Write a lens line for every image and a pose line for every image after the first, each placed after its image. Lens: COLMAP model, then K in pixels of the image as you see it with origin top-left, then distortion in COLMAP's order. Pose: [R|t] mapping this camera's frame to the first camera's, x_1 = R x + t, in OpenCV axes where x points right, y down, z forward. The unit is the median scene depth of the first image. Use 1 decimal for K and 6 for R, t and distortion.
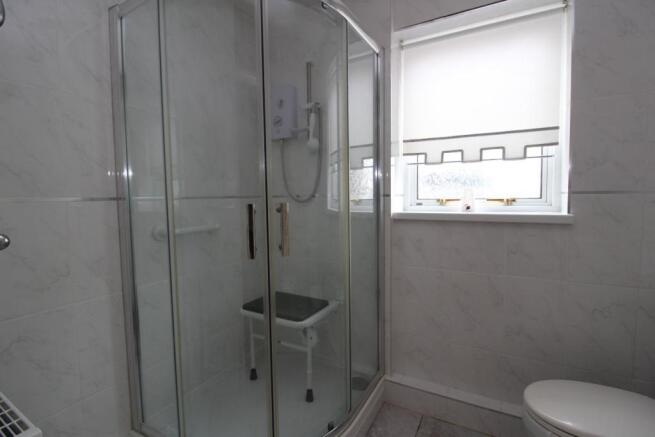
lens RADIAL K [[310.3, 0, 327.5], [0, 310.3, 218.5], [0, 0, 1]] dist [0.001295, -0.014042]
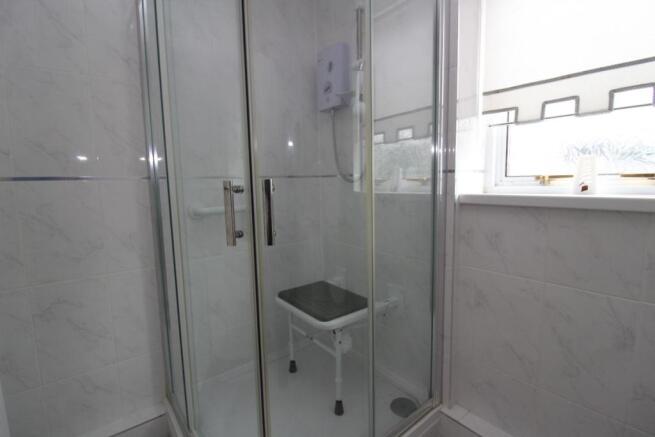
lens RADIAL K [[310.3, 0, 327.5], [0, 310.3, 218.5], [0, 0, 1]] dist [0.001295, -0.014042]
pose [[0.922709, 0.040186, -0.383396, 0.211037], [-0.019401, 0.998132, 0.057927, 0.000975], [0.385008, -0.046012, 0.921766, 0.210838]]
